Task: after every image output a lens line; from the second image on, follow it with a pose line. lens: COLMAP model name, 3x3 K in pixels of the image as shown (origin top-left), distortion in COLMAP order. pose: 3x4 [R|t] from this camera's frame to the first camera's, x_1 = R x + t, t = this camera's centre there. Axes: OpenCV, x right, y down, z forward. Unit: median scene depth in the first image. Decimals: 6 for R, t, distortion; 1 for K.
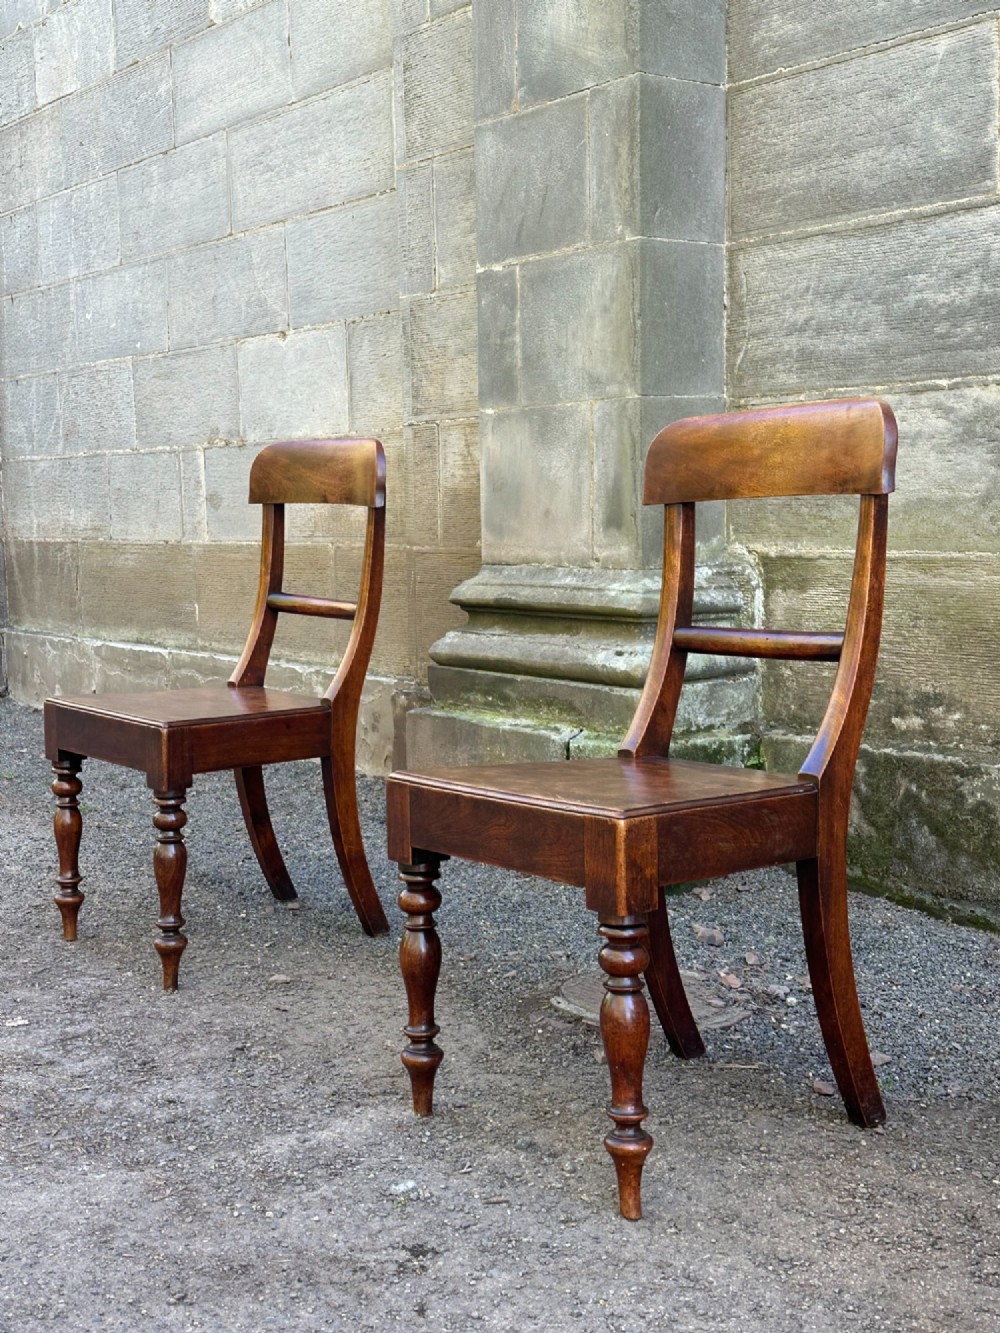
lens RADIAL K [[1766.3, 0, 500.7], [0, 1766.3, 646.7], [0, 0, 1]] dist [0.211361, -0.434331]
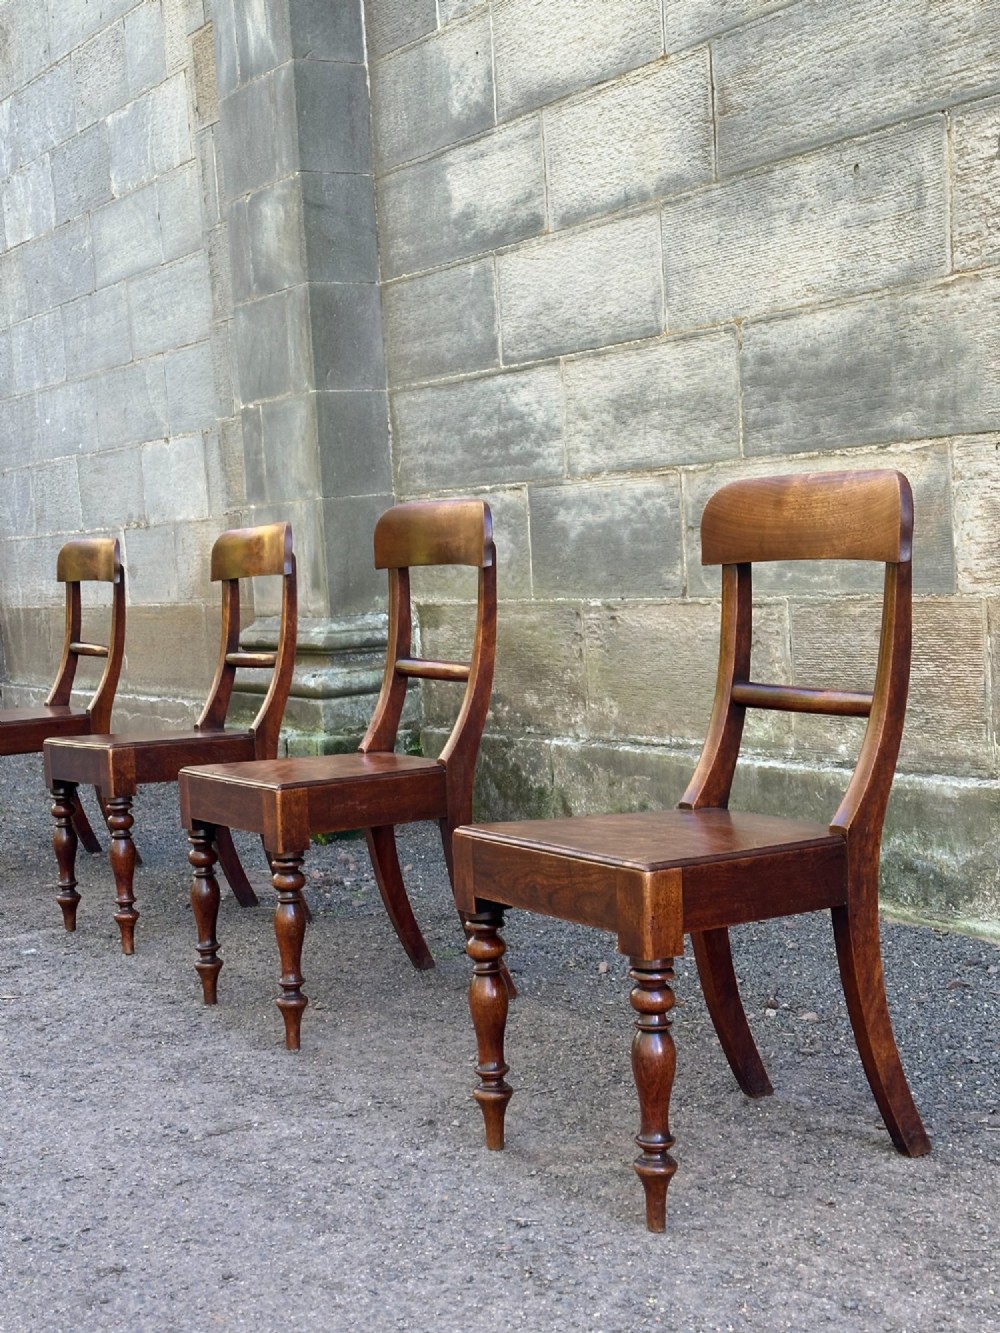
lens RADIAL K [[2084.6, 0, 500.0], [0, 2084.6, 666.5], [0, 0, 1]] dist [0.161359, -0.096405]
pose [[0.993356, -0.033722, -0.110031, 0.401239], [0.031606, 0.999281, -0.020924, 0.036256], [0.110657, 0.017307, 0.993708, -0.670749]]
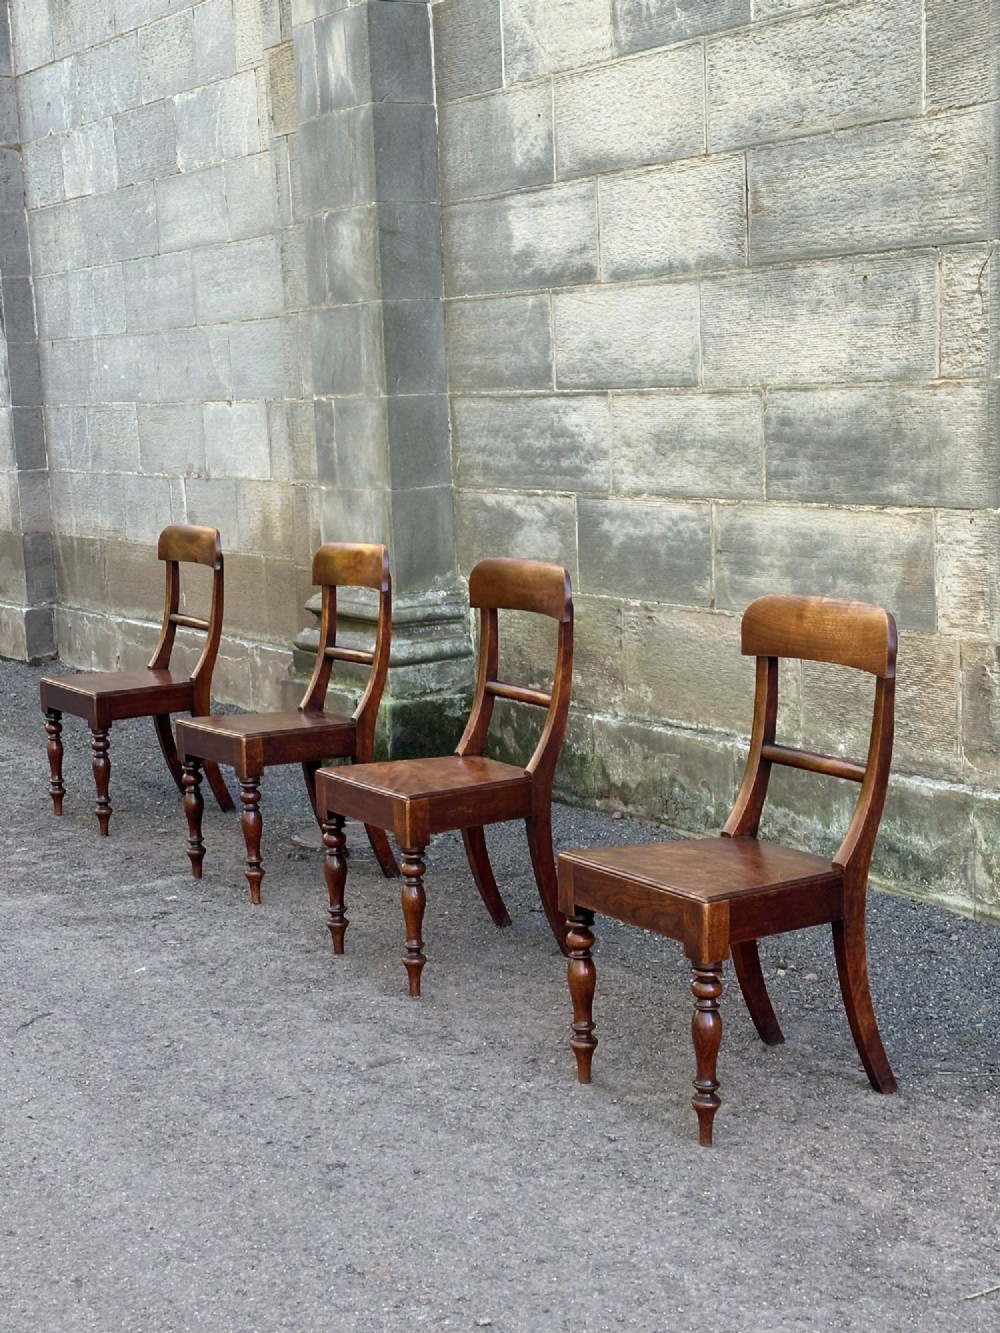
lens RADIAL K [[2208.4, 0, 500.0], [0, 2208.4, 666.5], [0, 0, 1]] dist [0.149741, 0.098944]
pose [[0.994742, -0.010737, -0.101852, 0.382710], [0.015630, 0.998755, 0.047364, -0.072391], [0.101217, -0.048707, 0.993671, -1.031493]]
